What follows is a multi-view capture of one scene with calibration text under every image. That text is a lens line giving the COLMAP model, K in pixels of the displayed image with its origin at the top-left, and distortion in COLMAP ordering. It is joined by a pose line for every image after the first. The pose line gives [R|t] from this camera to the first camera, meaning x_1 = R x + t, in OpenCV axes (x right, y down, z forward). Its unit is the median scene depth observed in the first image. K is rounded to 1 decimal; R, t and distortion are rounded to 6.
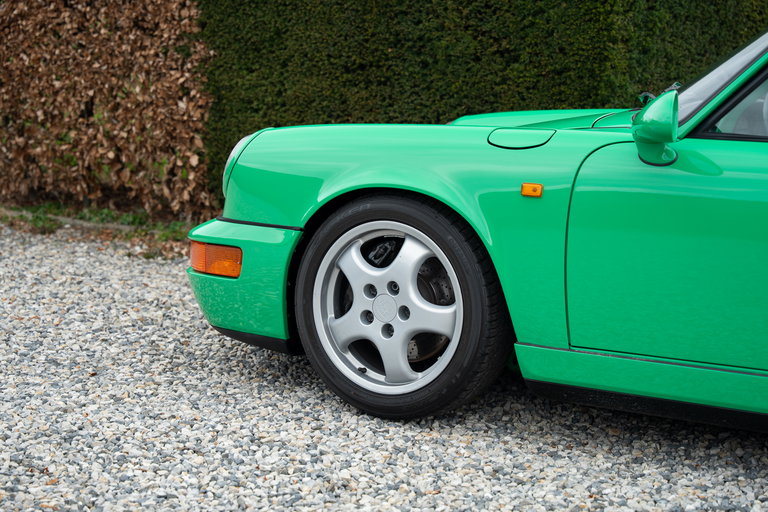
lens RADIAL K [[1710.3, 0, 385.1], [0, 1710.3, 281.9], [0, 0, 1]] dist [0.310161, 0.366373]
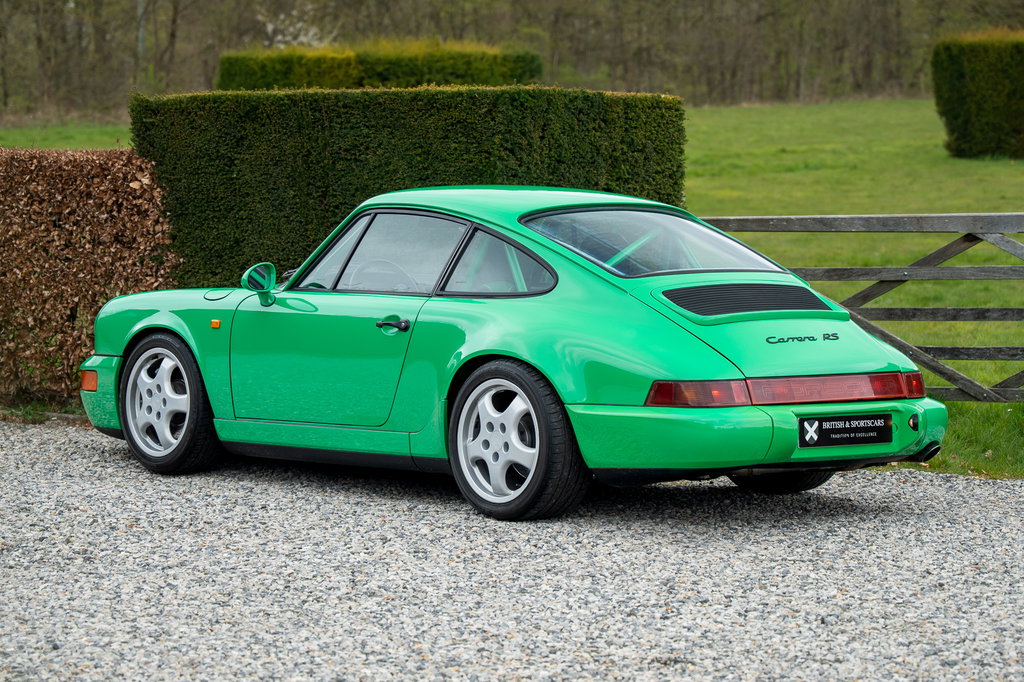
lens RADIAL K [[3160.2, 0, 543.9], [0, 3160.2, 337.5], [0, 0, 1]] dist [0.360225, 0.732142]
pose [[0.999614, -0.026615, 0.007965, 0.125250], [0.027360, 0.992871, -0.116009, 0.173809], [-0.004821, 0.116182, 0.993216, -1.122430]]
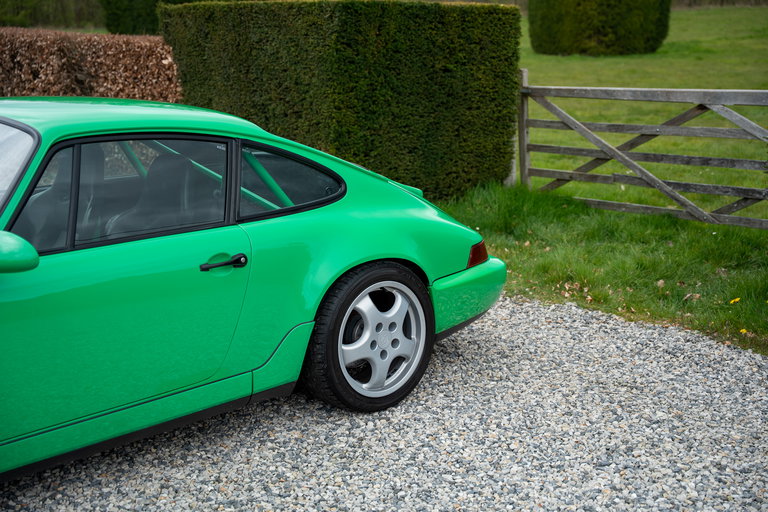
lens RADIAL K [[1097.7, 0, 384.0], [0, 1097.7, 256.0], [0, 0, 1]] dist [0.037219, 0.768947]
pose [[0.956267, 0.038989, -0.289885, 0.455185], [-0.031321, 0.999027, 0.031047, -0.016281], [0.290813, -0.020610, 0.956558, -0.099811]]
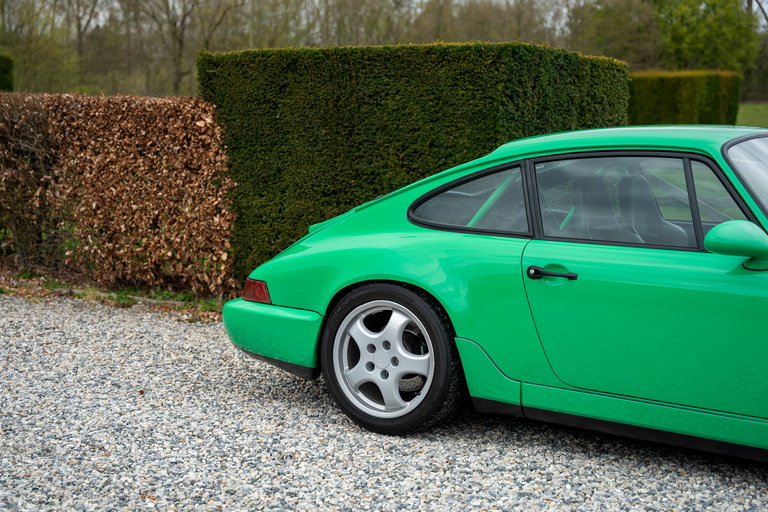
lens RADIAL K [[1288.5, 0, 382.4], [0, 1288.5, 280.9], [0, 0, 1]] dist [0.154135, 0.237743]
pose [[0.999797, -0.006052, -0.019230, 0.045733], [0.004918, 0.998277, -0.058467, 0.015602], [0.019551, 0.058360, 0.998104, -0.100854]]
